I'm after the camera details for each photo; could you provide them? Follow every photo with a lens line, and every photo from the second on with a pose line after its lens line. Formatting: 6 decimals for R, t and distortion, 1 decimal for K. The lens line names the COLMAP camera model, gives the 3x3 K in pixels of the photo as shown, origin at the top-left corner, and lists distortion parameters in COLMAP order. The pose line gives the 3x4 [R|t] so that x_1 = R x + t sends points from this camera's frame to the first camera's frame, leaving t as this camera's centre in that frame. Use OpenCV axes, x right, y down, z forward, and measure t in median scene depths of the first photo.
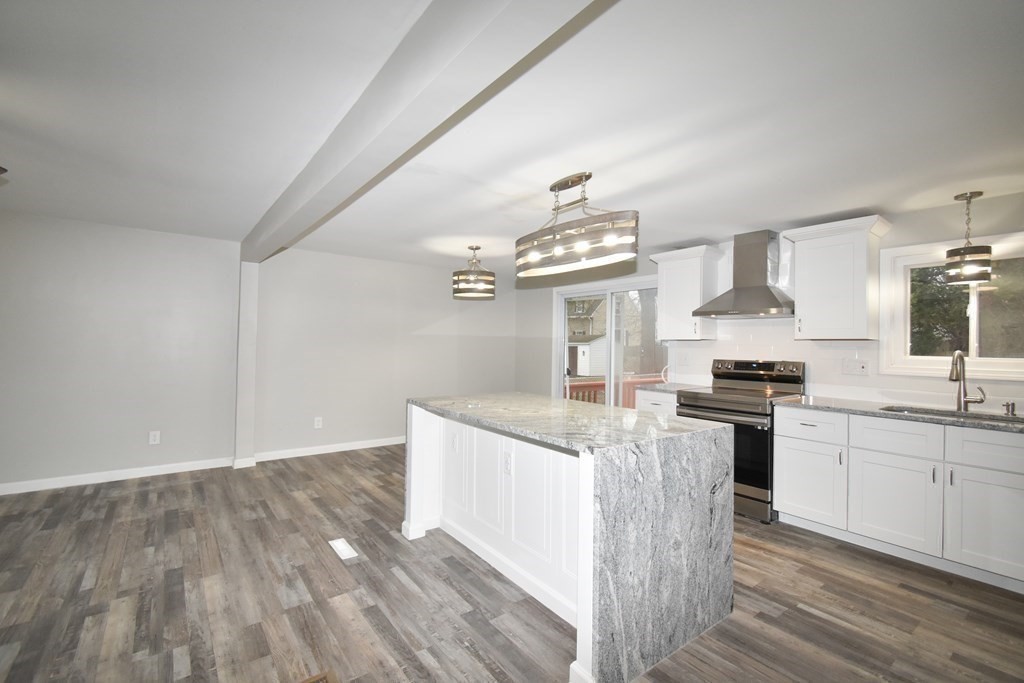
lens RADIAL K [[447.2, 0, 515.7], [0, 447.2, 340.1], [0, 0, 1]] dist [0.006841, -0.003445]
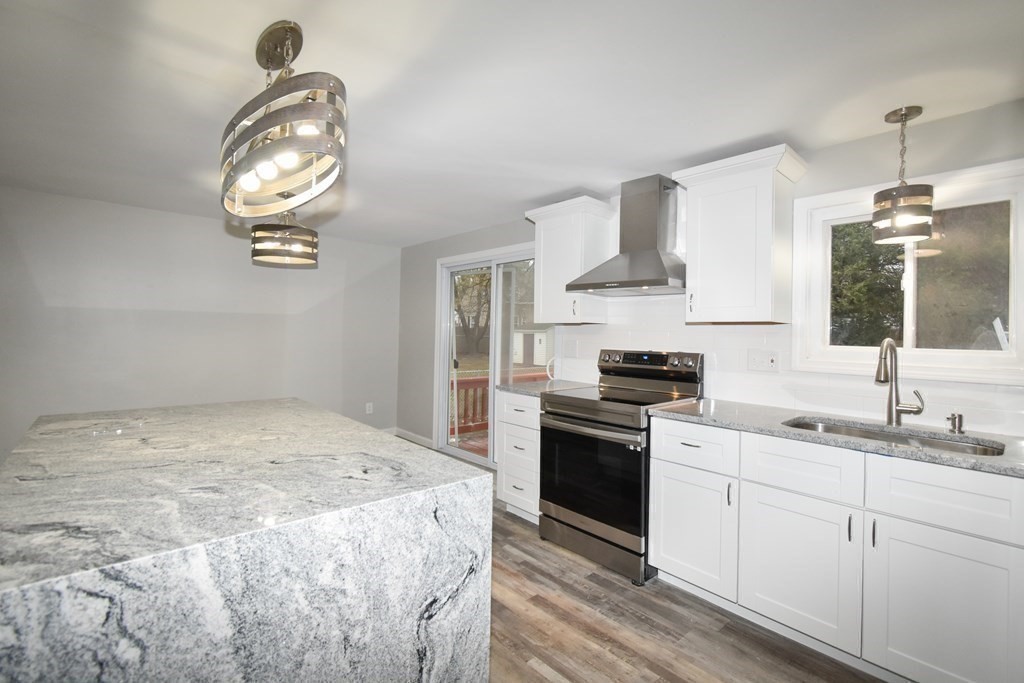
lens RADIAL K [[463.1, 0, 530.5], [0, 463.1, 327.9], [0, 0, 1]] dist [-0.002713, -0.000088]
pose [[0.995358, 0.005503, 0.096087, 0.320248], [-0.005596, 0.999984, 0.000696, 0.008774], [-0.096082, -0.001230, 0.995373, 0.298828]]
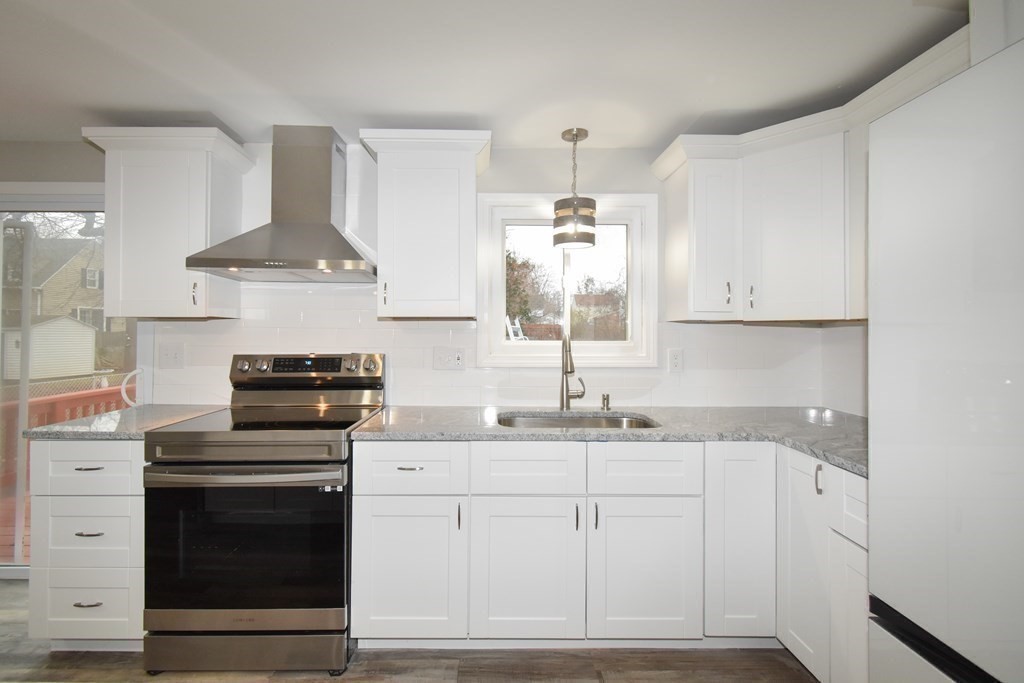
lens RADIAL K [[464.5, 0, 494.4], [0, 464.5, 326.4], [0, 0, 1]] dist [0.002185, -0.000244]
pose [[0.602051, -0.001265, 0.798457, 0.239971], [-0.000994, 0.999997, 0.002333, 0.009613], [-0.798457, -0.002198, 0.602048, 0.538047]]
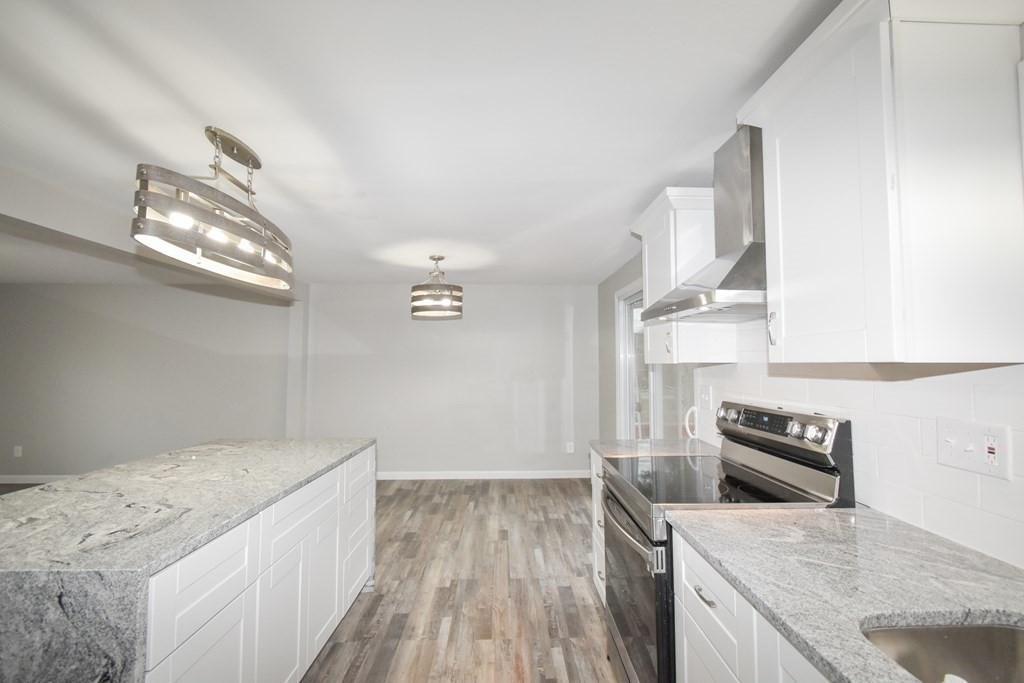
lens RADIAL K [[447.2, 0, 515.7], [0, 447.2, 340.1], [0, 0, 1]] dist [0.006841, -0.003445]
pose [[0.807386, -0.047308, -0.588124, 0.717006], [0.021999, 0.998501, -0.050117, -0.007655], [0.589614, 0.027526, 0.807216, 0.571785]]
